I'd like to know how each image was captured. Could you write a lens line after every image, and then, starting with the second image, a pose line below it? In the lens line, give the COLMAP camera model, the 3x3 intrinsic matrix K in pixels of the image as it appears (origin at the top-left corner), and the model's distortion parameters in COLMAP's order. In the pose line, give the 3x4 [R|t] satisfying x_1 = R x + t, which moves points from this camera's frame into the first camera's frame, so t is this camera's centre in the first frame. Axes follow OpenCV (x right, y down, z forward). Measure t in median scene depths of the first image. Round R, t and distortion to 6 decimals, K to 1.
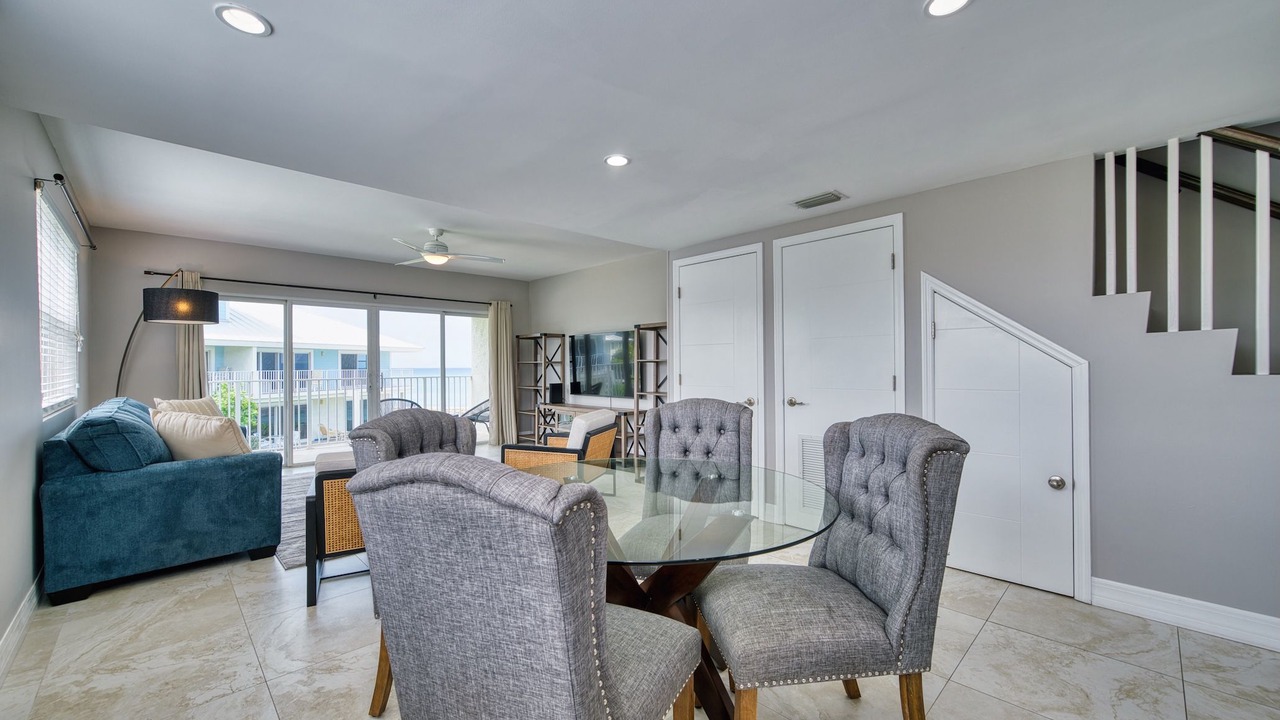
lens RADIAL K [[504.8, 0, 635.0], [0, 504.8, 363.5], [0, 0, 1]] dist [-0.009034, 0.004749]
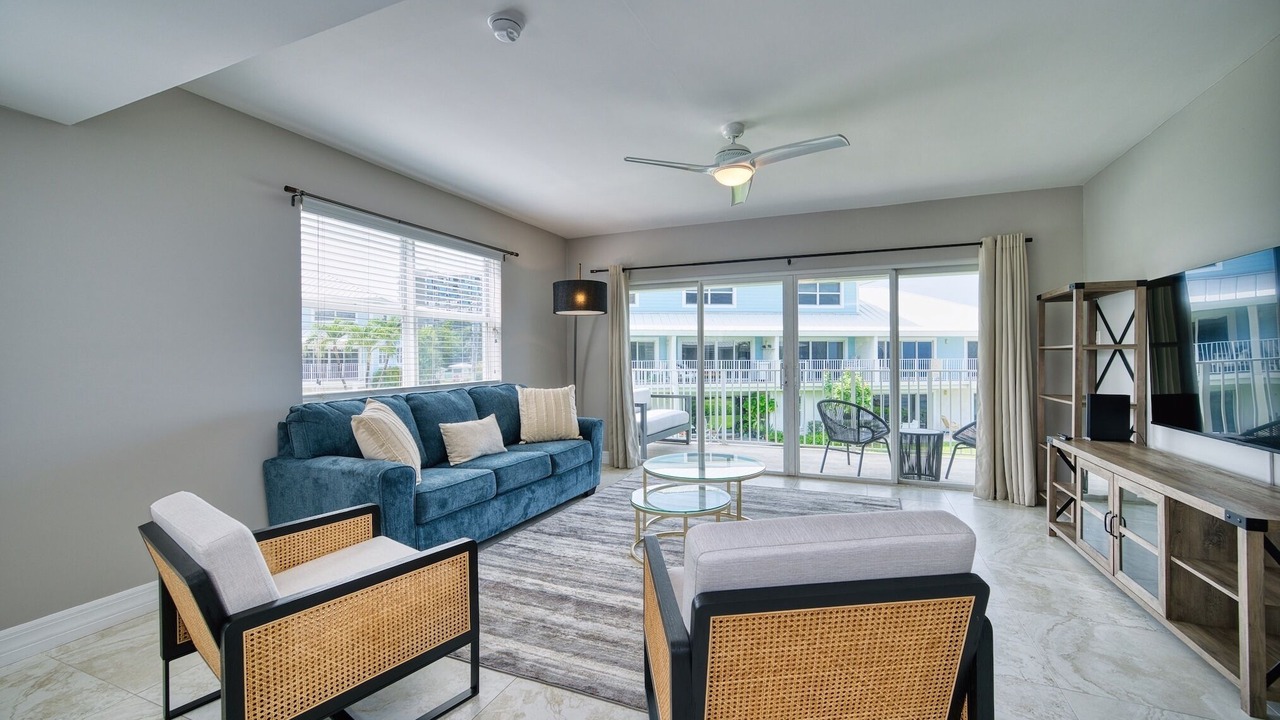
lens RADIAL K [[504.8, 0, 661.0], [0, 504.8, 357.1], [0, 0, 1]] dist [-0.009034, 0.004749]
pose [[0.419581, 0.003834, -0.907710, 0.074228], [0.005522, 0.999962, 0.006776, 0.002360], [0.907701, -0.007856, 0.419544, 0.429799]]
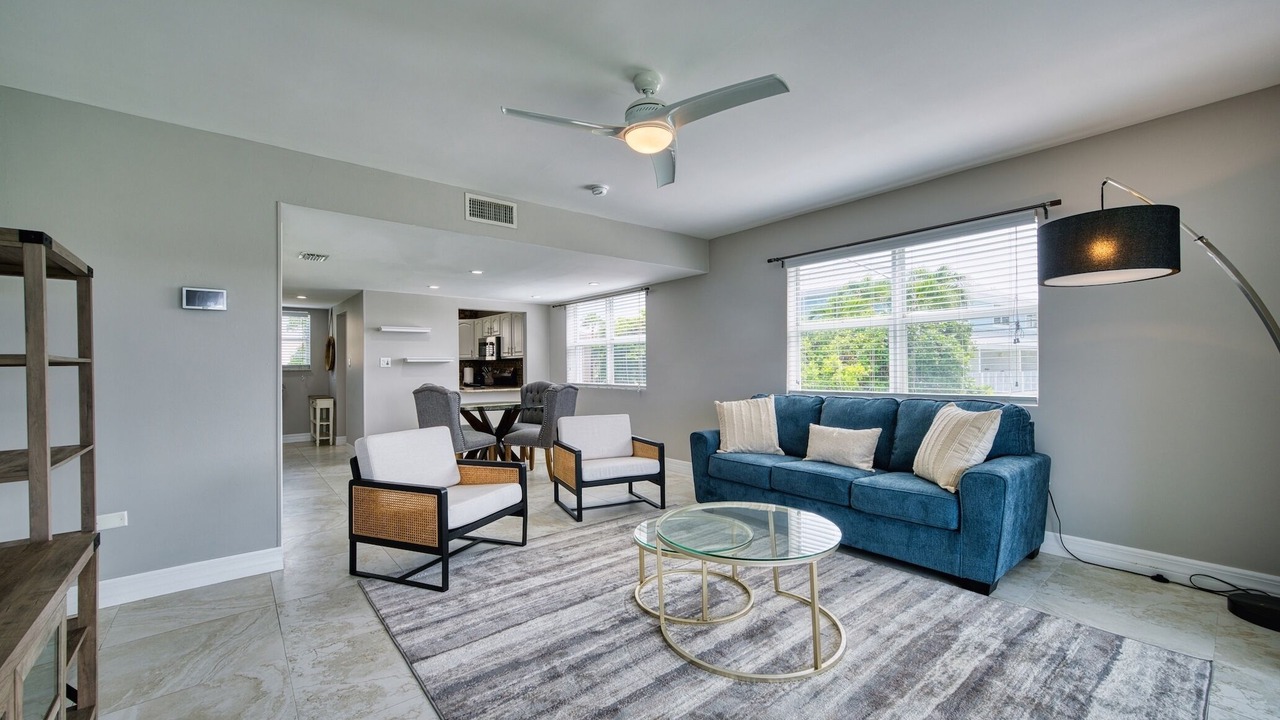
lens RADIAL K [[504.8, 0, 639.7], [0, 504.8, 364.1], [0, 0, 1]] dist [-0.009034, 0.004749]
pose [[-0.998204, 0.007419, 0.059437, -0.259083], [0.006765, 0.999914, -0.011192, 0.007641], [-0.059515, -0.010769, -0.998169, 0.942108]]
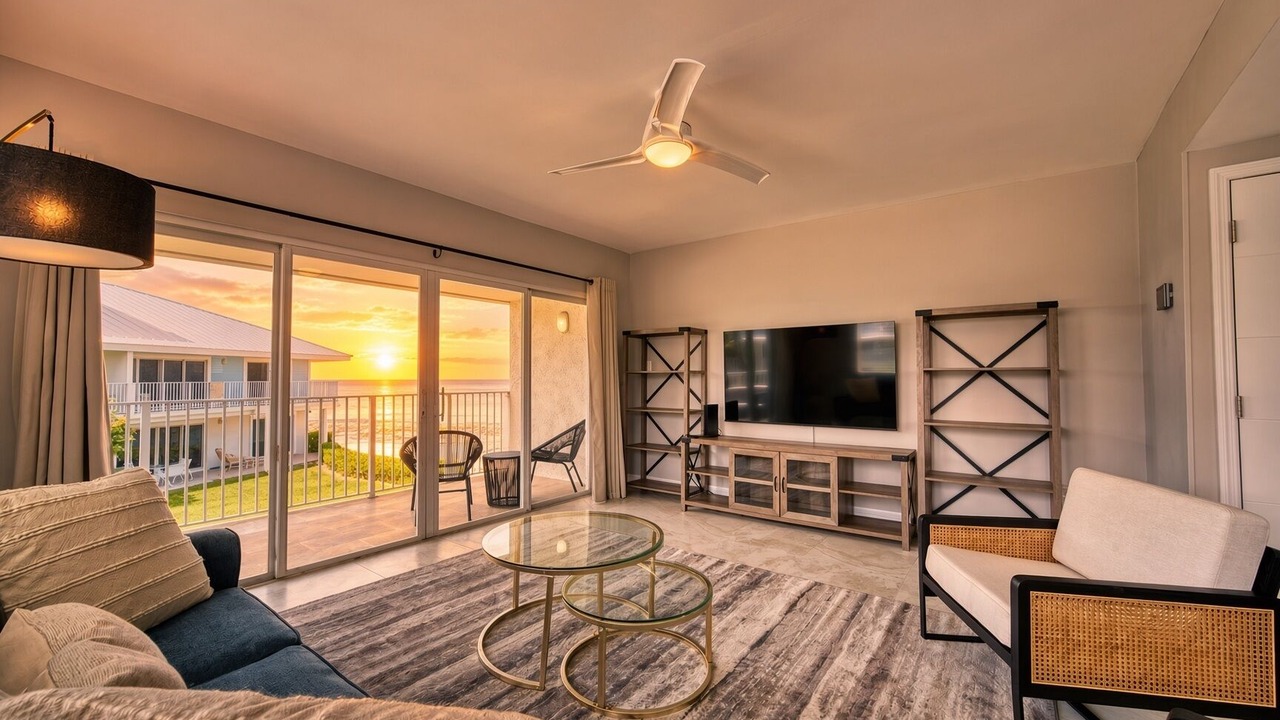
lens RADIAL K [[504.8, 0, 643.6], [0, 504.8, 367.8], [0, 0, 1]] dist [-0.009034, 0.004749]
pose [[0.986891, 0.008979, 0.161139, -0.317392], [-0.006118, 0.999815, -0.018246, 0.004413], [-0.161273, 0.017021, 0.986763, 0.340200]]
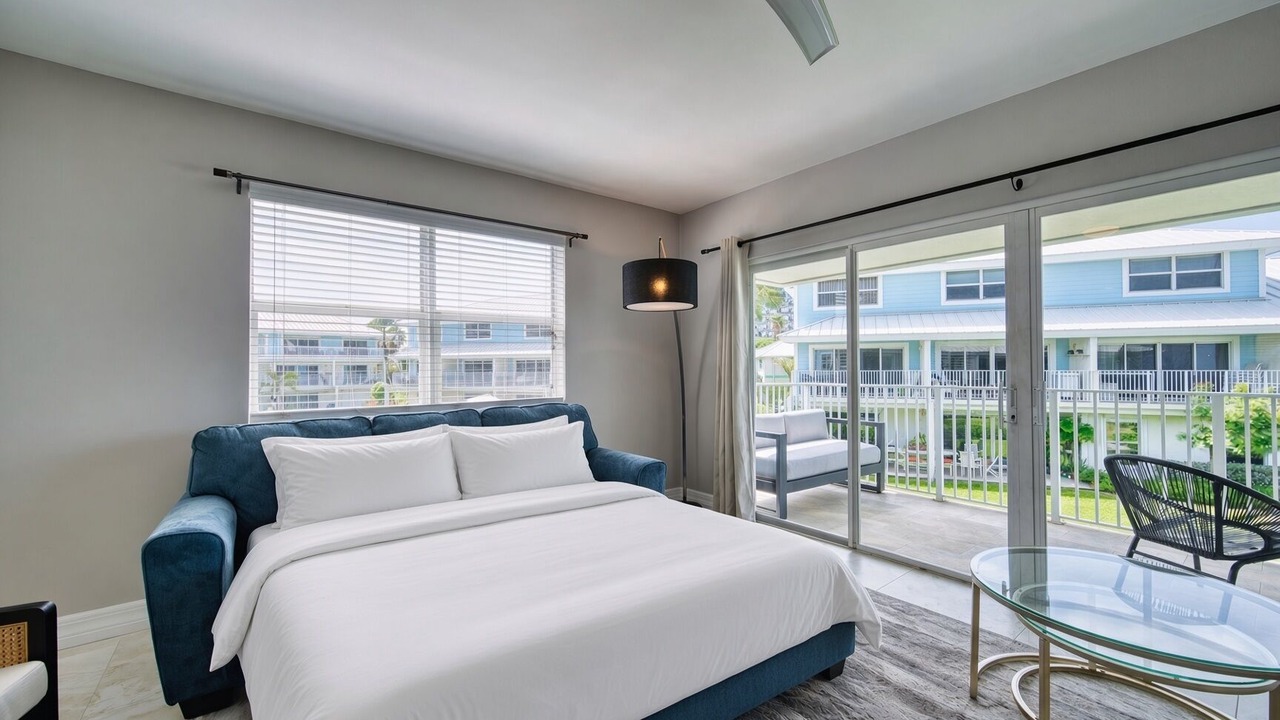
lens RADIAL K [[504.8, 0, 639.3], [0, 504.8, 364.5], [0, 0, 1]] dist [-0.009034, 0.004749]
pose [[-0.092112, 0.000734, -0.995748, -0.087120], [0.008791, 0.999961, -0.000076, 0.002783], [0.995710, -0.008761, -0.092115, 0.627769]]
